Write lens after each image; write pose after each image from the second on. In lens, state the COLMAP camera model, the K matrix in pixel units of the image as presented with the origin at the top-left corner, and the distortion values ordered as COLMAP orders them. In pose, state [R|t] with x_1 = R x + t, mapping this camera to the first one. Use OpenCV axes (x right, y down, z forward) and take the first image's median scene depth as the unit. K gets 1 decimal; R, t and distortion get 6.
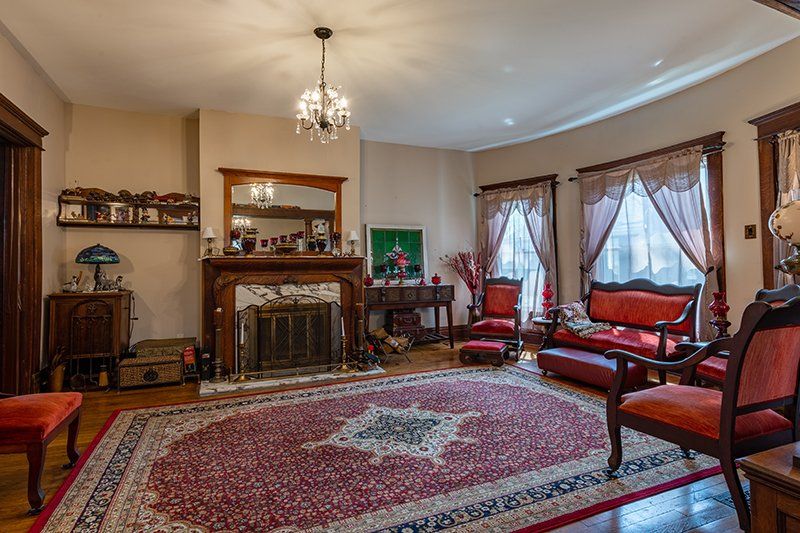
lens RADIAL K [[412.3, 0, 385.9], [0, 412.3, 253.9], [0, 0, 1]] dist [0.000876, 0.000275]
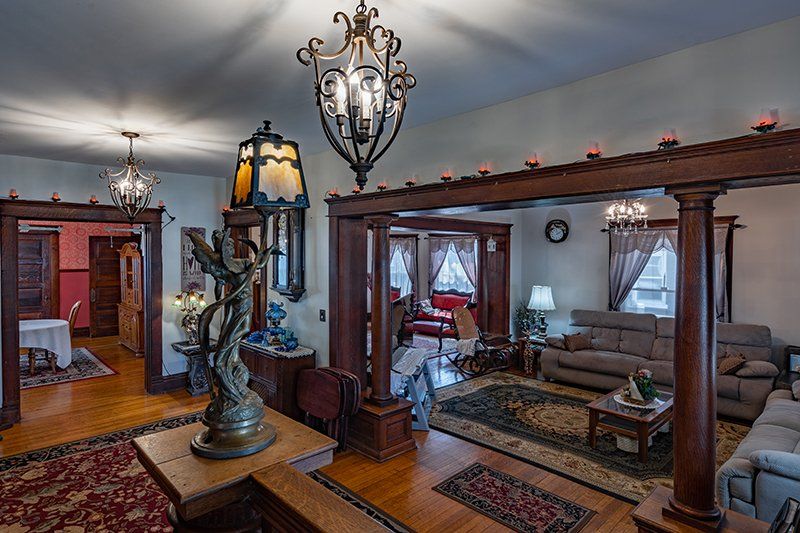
lens RADIAL K [[445.2, 0, 374.6], [0, 445.2, 264.0], [0, 0, 1]] dist [-0.001244, 0.000583]
pose [[0.942319, 0.000480, 0.334715, -0.578117], [-0.016823, 0.998803, 0.045929, -0.172813], [-0.334292, -0.048910, 0.941199, -1.096573]]
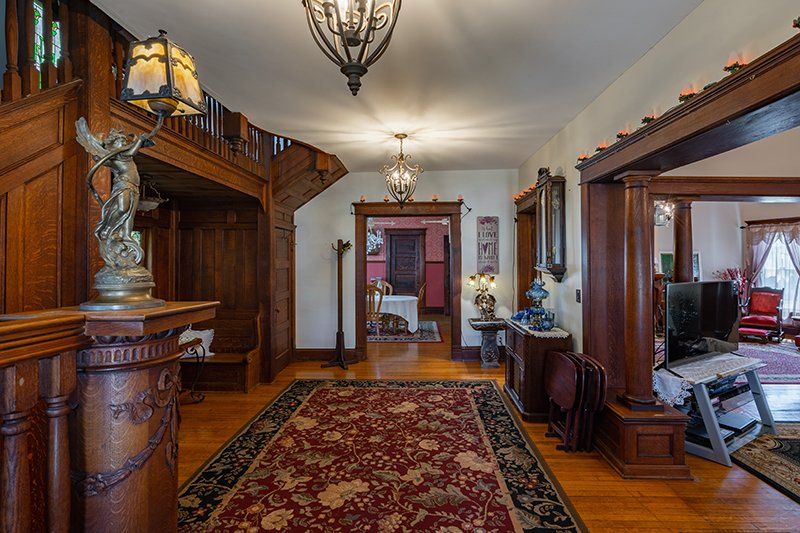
lens RADIAL K [[412.0, 0, 405.6], [0, 412.0, 256.4], [0, 0, 1]] dist [-0.002344, -0.000555]
pose [[0.910182, 0.000173, -0.414208, -0.332383], [0.008068, 0.999803, 0.018148, -0.108561], [0.414130, -0.019860, 0.910001, -1.023114]]
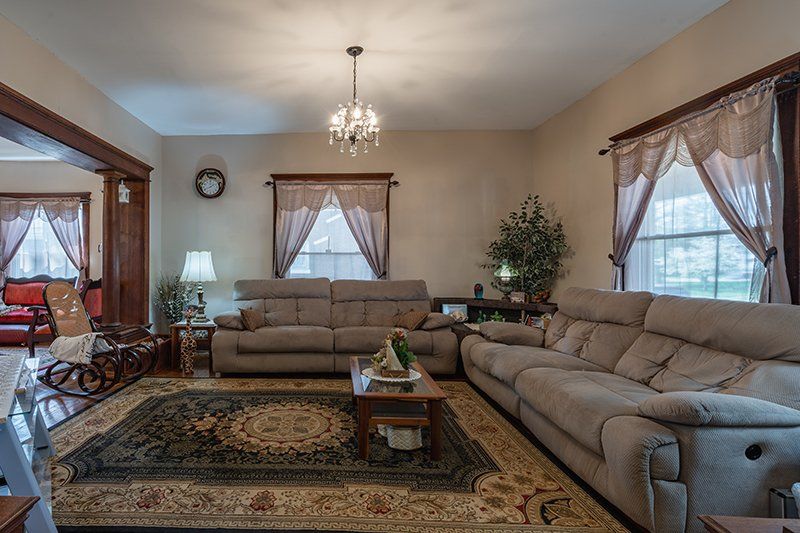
lens RADIAL K [[430.7, 0, 316.0], [0, 430.7, 260.4], [0, 0, 1]] dist [-0.004076, -0.000637]
pose [[0.426888, 0.014111, 0.904195, -0.381367], [-0.027518, 0.999618, -0.002609, -0.015880], [-0.903886, -0.023768, 0.427113, -0.581933]]
